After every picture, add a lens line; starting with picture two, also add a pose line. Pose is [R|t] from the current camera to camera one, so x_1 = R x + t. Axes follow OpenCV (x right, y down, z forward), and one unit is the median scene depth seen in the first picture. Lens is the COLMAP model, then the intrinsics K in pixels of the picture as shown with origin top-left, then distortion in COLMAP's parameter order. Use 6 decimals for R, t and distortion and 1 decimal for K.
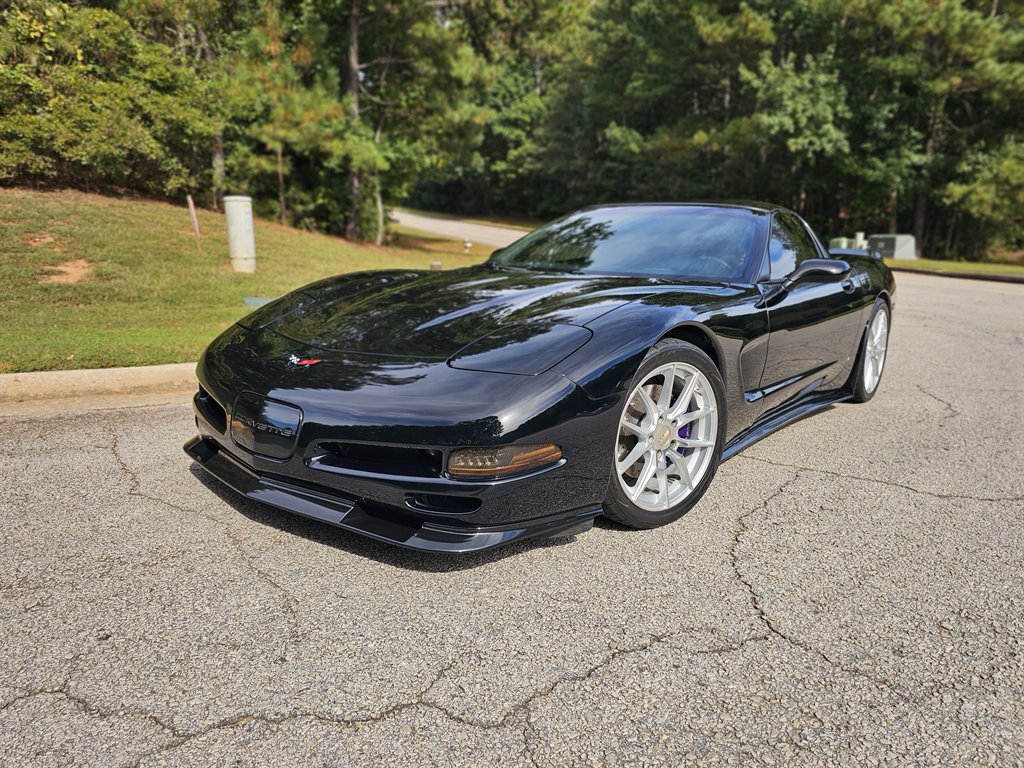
lens RADIAL K [[686.6, 0, 513.0], [0, 686.6, 380.5], [0, 0, 1]] dist [0.056960, -0.049385]
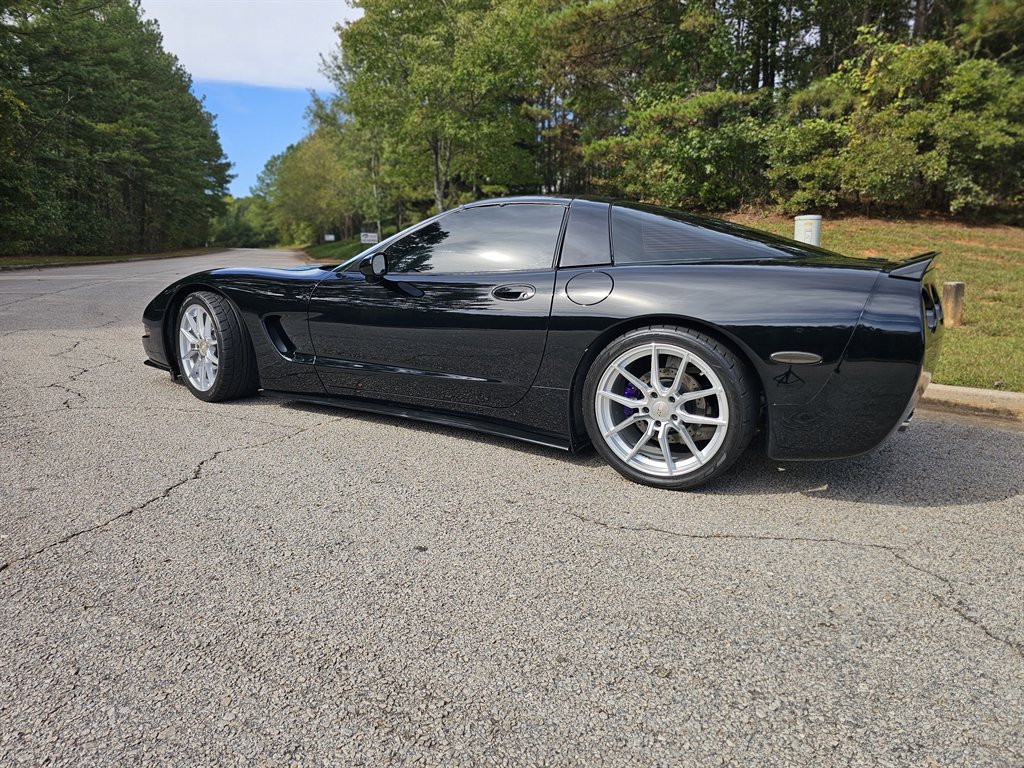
lens RADIAL K [[686.6, 0, 517.3], [0, 686.6, 379.4], [0, 0, 1]] dist [0.056960, -0.049385]
pose [[0.190572, 0.166913, -0.967379, 0.308807], [-0.209392, 0.969672, 0.126058, -0.034735], [0.959081, 0.178538, 0.219743, 0.209500]]
